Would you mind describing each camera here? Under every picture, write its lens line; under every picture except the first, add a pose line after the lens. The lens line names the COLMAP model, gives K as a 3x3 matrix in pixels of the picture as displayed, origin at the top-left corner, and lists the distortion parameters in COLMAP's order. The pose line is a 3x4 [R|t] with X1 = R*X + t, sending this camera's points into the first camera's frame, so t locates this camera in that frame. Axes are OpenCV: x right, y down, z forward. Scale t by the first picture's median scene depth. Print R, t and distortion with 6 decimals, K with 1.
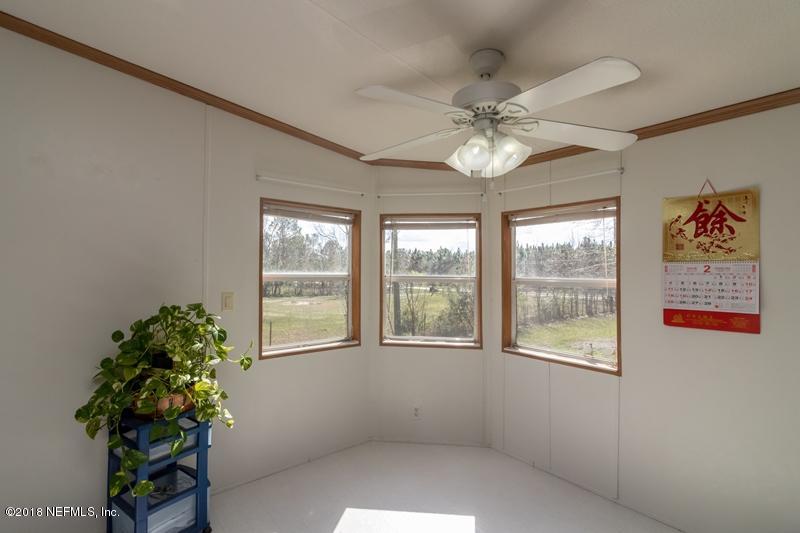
lens RADIAL K [[381.2, 0, 400.0], [0, 381.2, 266.5], [0, 0, 1]] dist [-0.000488, -0.000017]
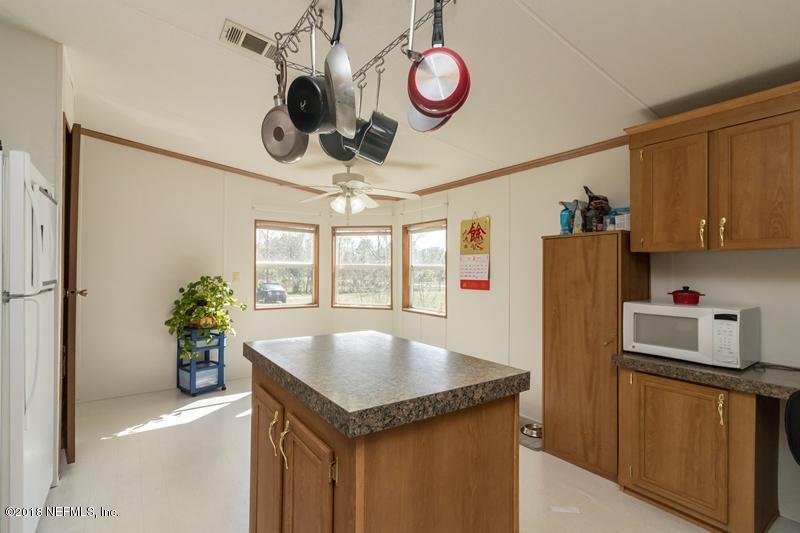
lens RADIAL K [[372.1, 0, 400.0], [0, 372.1, 266.5], [0, 0, 1]] dist [0.000669, 0.000065]
pose [[0.997769, -0.000212, -0.066757, 0.544830], [0.000624, 0.999981, 0.006164, 0.036210], [0.066754, -0.006192, 0.997750, -0.880493]]
